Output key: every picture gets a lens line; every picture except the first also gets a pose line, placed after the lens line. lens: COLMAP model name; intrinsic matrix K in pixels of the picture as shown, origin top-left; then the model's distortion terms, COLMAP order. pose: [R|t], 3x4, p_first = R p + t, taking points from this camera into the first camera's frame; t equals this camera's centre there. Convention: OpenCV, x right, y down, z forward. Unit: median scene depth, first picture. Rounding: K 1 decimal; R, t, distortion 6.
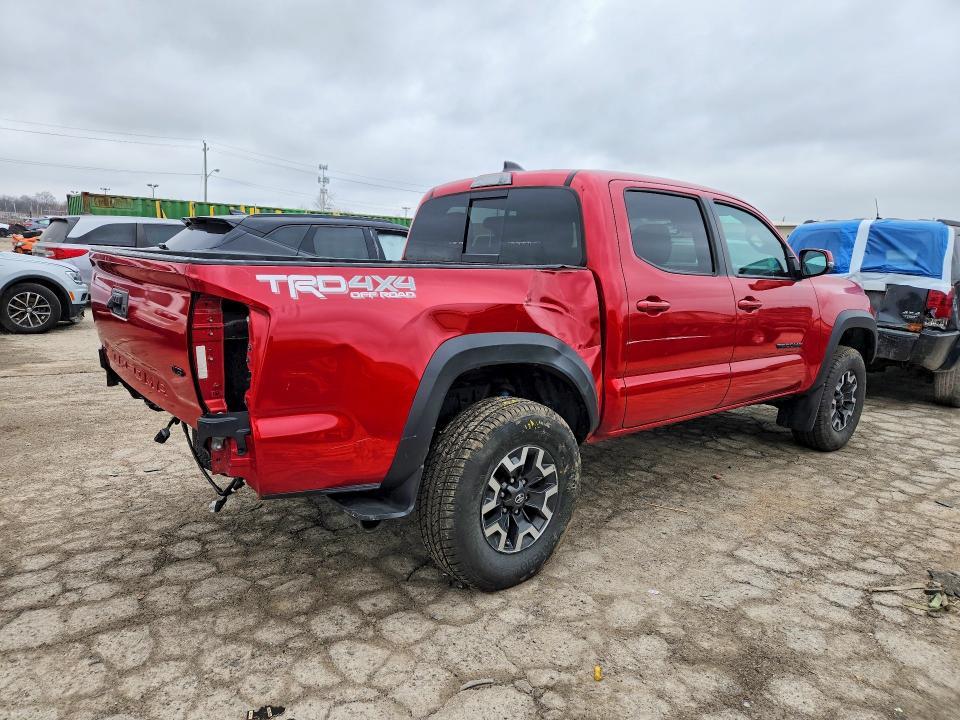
lens RADIAL K [[651.2, 0, 472.7], [0, 651.2, 363.3], [0, 0, 1]] dist [0.009894, -0.008996]
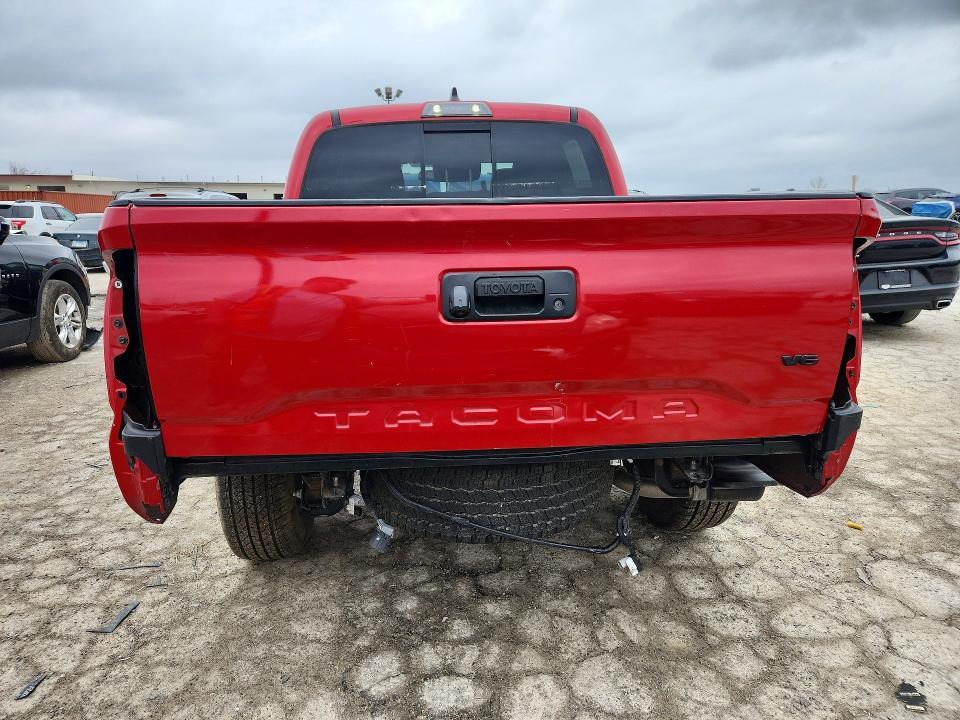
lens RADIAL K [[651.2, 0, 478.3], [0, 651.2, 356.1], [0, 0, 1]] dist [0.009894, -0.008996]
pose [[0.566212, -0.209380, 0.797223, -0.930413], [0.161137, 0.976654, 0.142061, -0.114789], [-0.808356, 0.048026, 0.586732, 0.671600]]
